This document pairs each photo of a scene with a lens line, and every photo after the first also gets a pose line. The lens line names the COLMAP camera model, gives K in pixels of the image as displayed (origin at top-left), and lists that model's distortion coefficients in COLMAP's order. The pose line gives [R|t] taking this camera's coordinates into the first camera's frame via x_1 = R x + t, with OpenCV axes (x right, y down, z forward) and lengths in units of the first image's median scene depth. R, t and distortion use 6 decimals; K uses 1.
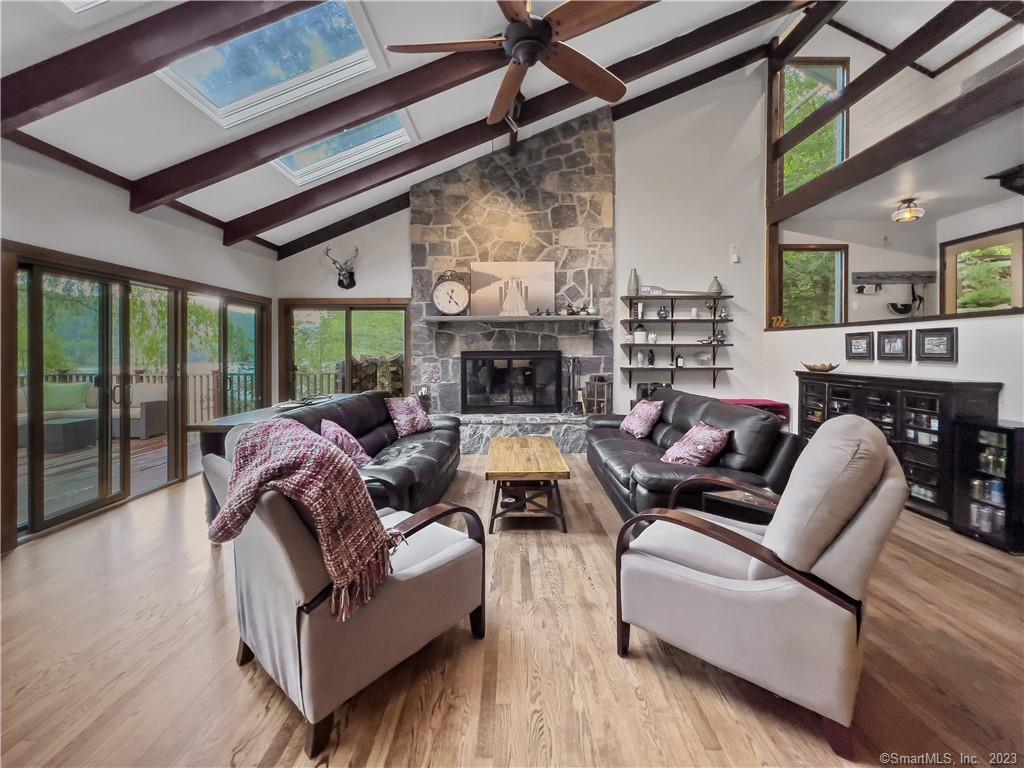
lens RADIAL K [[420.1, 0, 509.6], [0, 420.1, 352.8], [0, 0, 1]] dist [-0.000236, -0.000003]
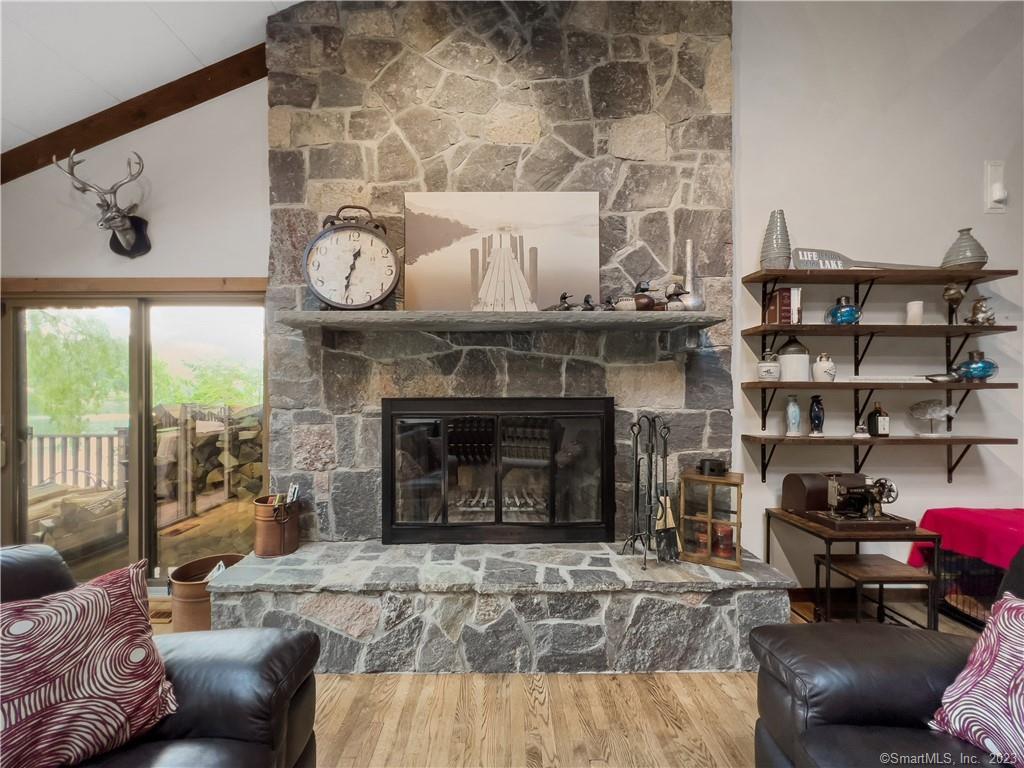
lens RADIAL K [[418.9, 0, 500.5], [0, 418.9, 396.6], [0, 0, 1]] dist [-0.001930, -0.000198]
pose [[0.999993, 0.002737, 0.002491, 0.005313], [-0.002739, 0.999996, 0.000816, -0.005984], [-0.002489, -0.000823, 0.999997, 0.566106]]
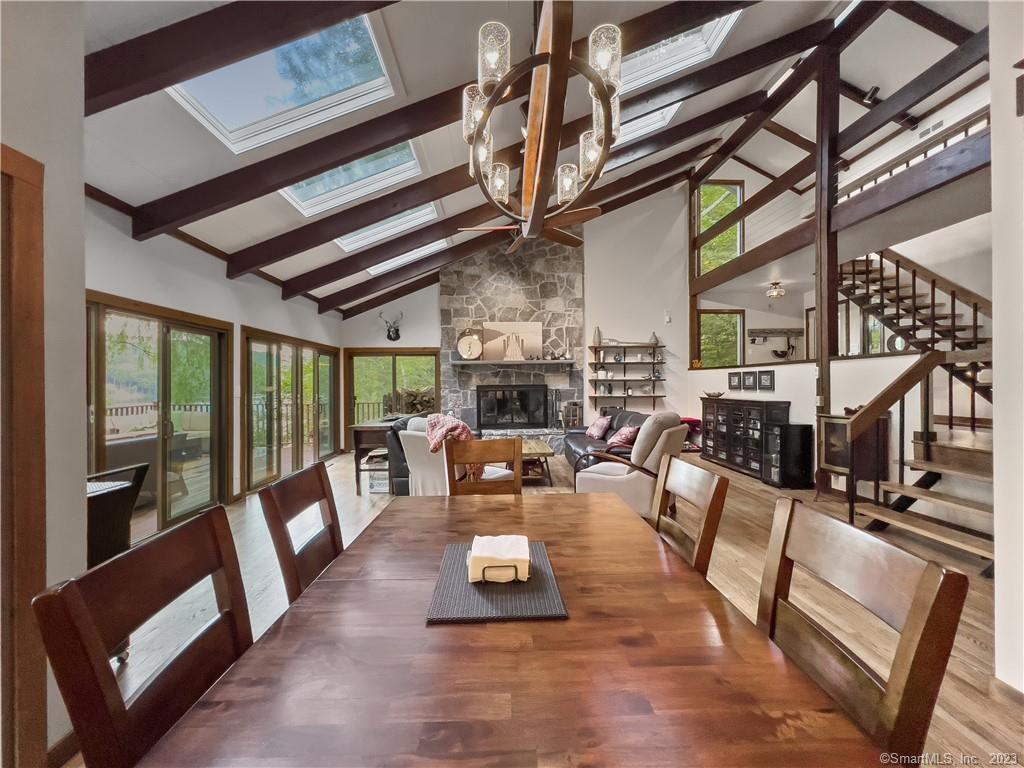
lens RADIAL K [[411.9, 0, 512.0], [0, 411.9, 384.0], [0, 0, 1]] dist [0.000223, 0.000065]
pose [[0.999018, -0.005472, 0.043968, -0.056885], [0.005645, 0.999977, -0.003811, -0.001982], [-0.043946, 0.004055, 0.999026, -0.385860]]
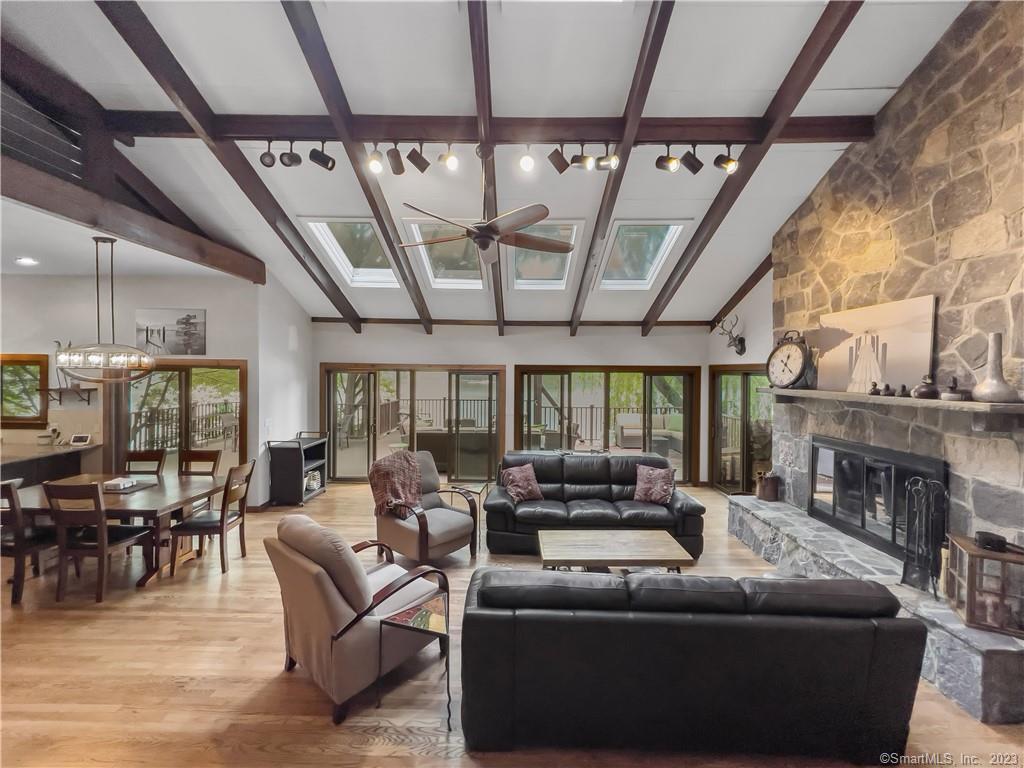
lens RADIAL K [[414.6, 0, 514.6], [0, 414.6, 372.1], [0, 0, 1]] dist [-0.000803, -0.000267]
pose [[-0.003927, 0.007306, -0.999966, 0.638557], [-0.005915, 0.999956, 0.007329, -0.117173], [0.999975, 0.005943, -0.003883, 0.461863]]
